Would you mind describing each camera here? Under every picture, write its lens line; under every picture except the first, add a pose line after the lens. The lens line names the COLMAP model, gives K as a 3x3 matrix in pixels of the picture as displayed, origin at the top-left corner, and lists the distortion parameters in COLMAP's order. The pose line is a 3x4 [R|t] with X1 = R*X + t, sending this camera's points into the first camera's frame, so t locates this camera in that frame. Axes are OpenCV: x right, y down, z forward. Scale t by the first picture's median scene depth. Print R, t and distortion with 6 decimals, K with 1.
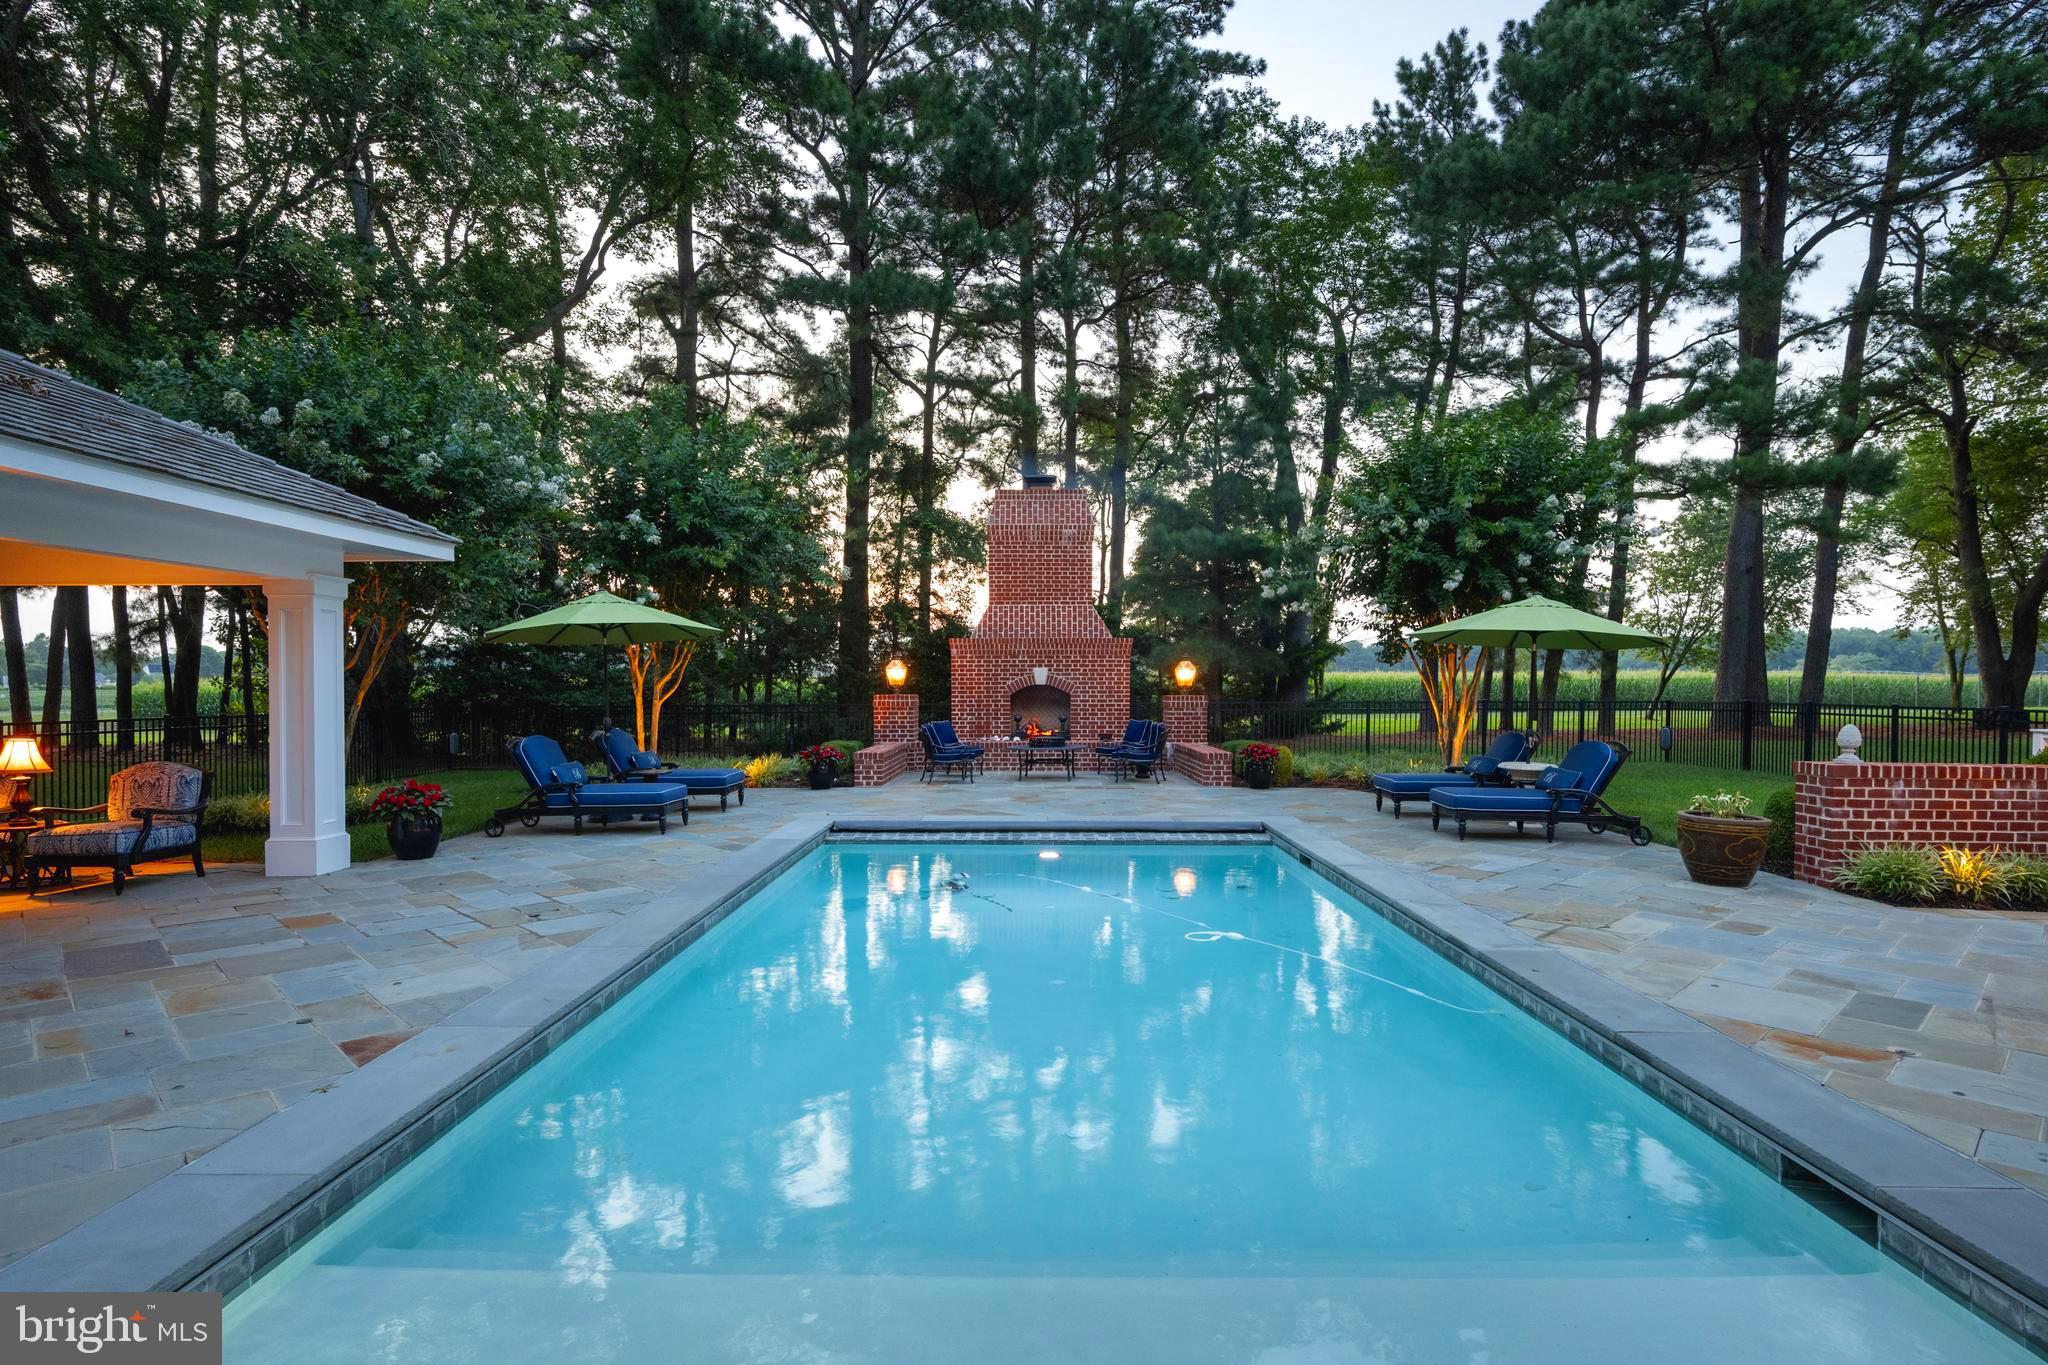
lens RADIAL K [[1017.8, 0, 1024.0], [0, 1017.8, 682.5], [0, 0, 1]] dist [-0.001987, -0.000553]
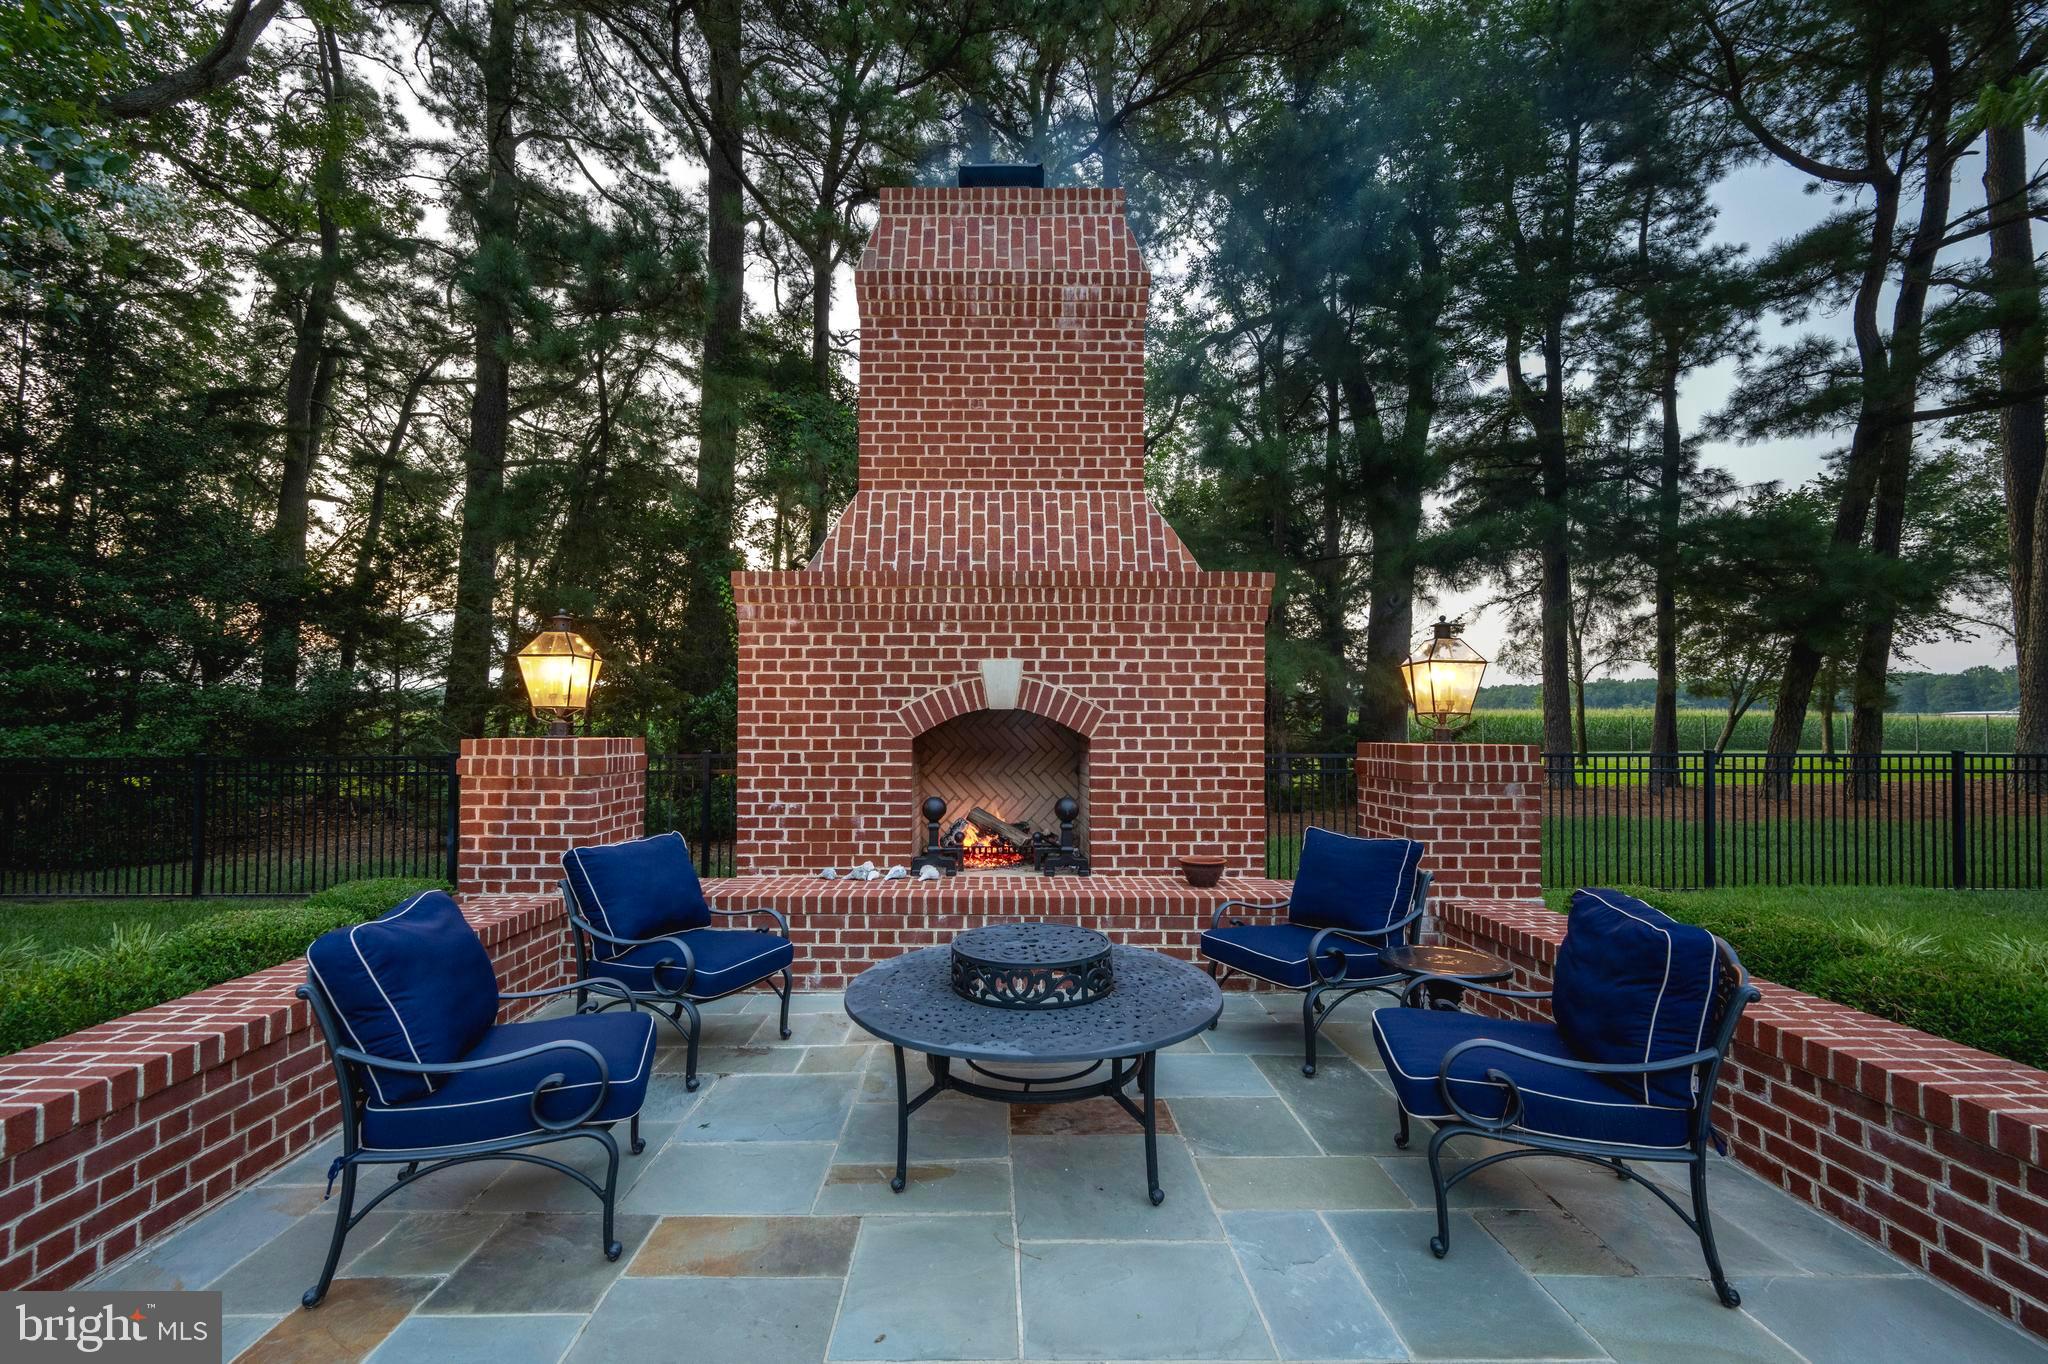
lens RADIAL K [[887.8, 0, 1019.9], [0, 887.8, 710.0], [0, 0, 1]] dist [0.000115, 0.000015]
pose [[0.998779, 0.004202, 0.049220, 0.008389], [-0.003576, 0.999912, -0.012800, 0.006508], [-0.049270, 0.012609, 0.998706, 0.742391]]
